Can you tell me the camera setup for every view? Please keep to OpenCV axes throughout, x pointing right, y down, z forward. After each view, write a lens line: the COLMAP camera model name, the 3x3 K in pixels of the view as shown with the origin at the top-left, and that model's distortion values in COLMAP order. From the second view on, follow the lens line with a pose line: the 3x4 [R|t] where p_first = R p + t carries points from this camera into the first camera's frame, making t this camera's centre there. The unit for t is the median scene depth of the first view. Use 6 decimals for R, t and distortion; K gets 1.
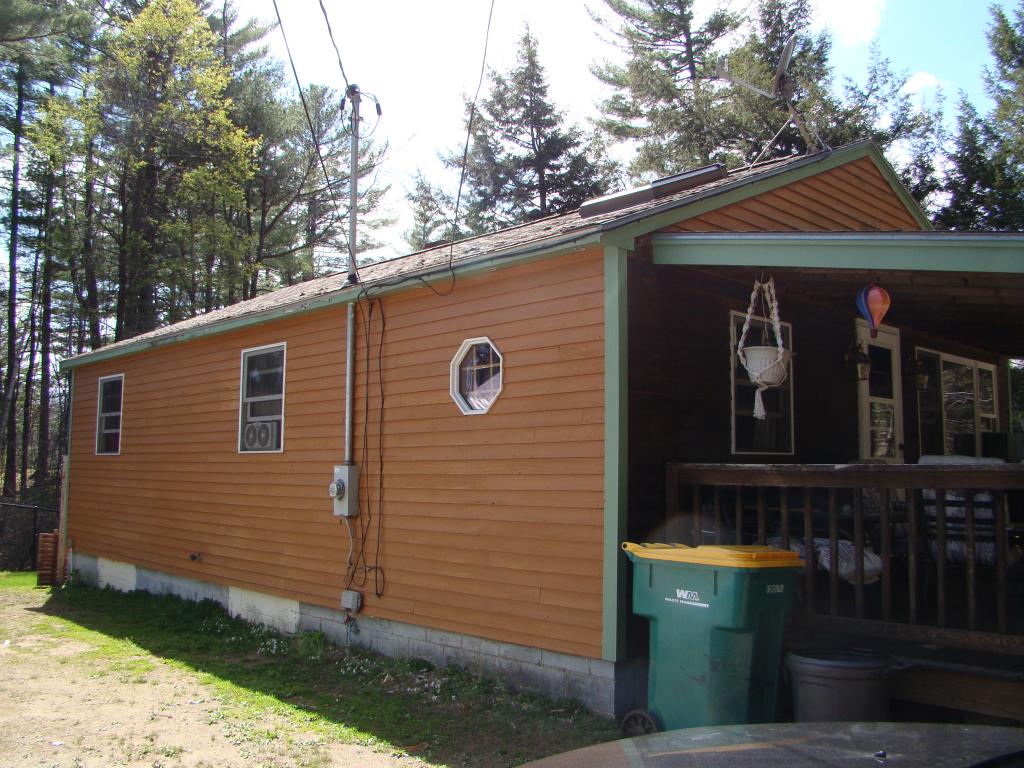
lens RADIAL K [[927.6, 0, 516.8], [0, 927.6, 379.1], [0, 0, 1]] dist [-0.173467, 0.113487]
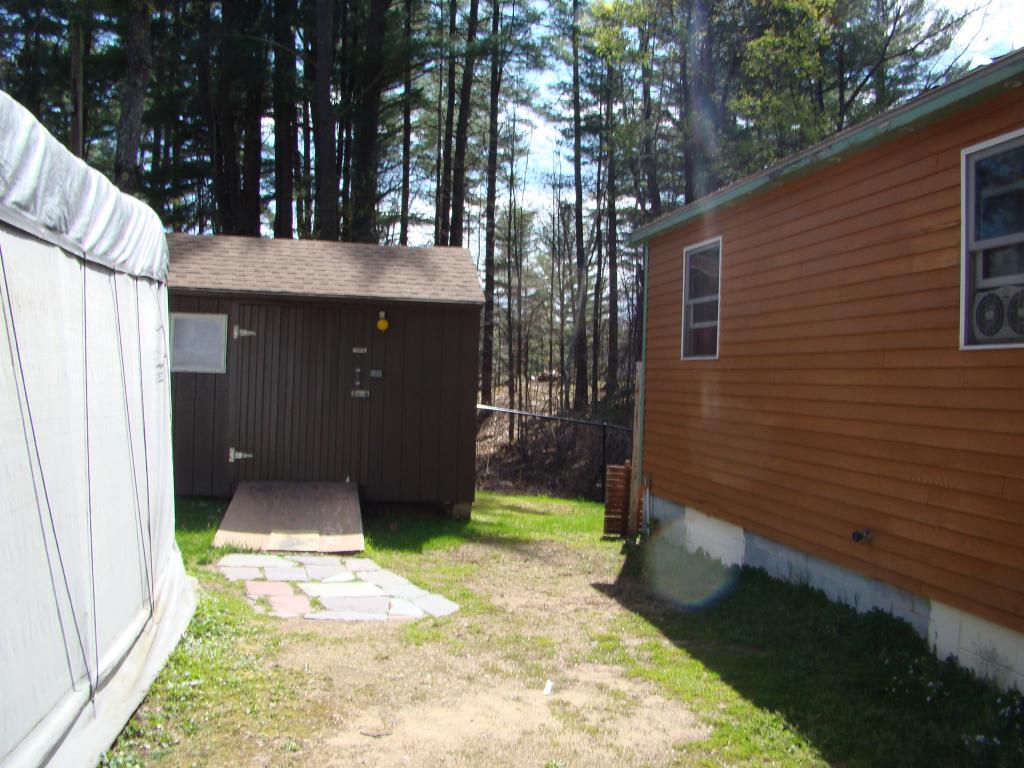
lens RADIAL K [[927.6, 0, 516.8], [0, 927.6, 379.1], [0, 0, 1]] dist [-0.173467, 0.113487]
pose [[0.829708, 0.015302, -0.557988, -0.176005], [0.036978, 0.995922, 0.082296, 0.035730], [0.556971, -0.088914, 0.825759, 0.336798]]
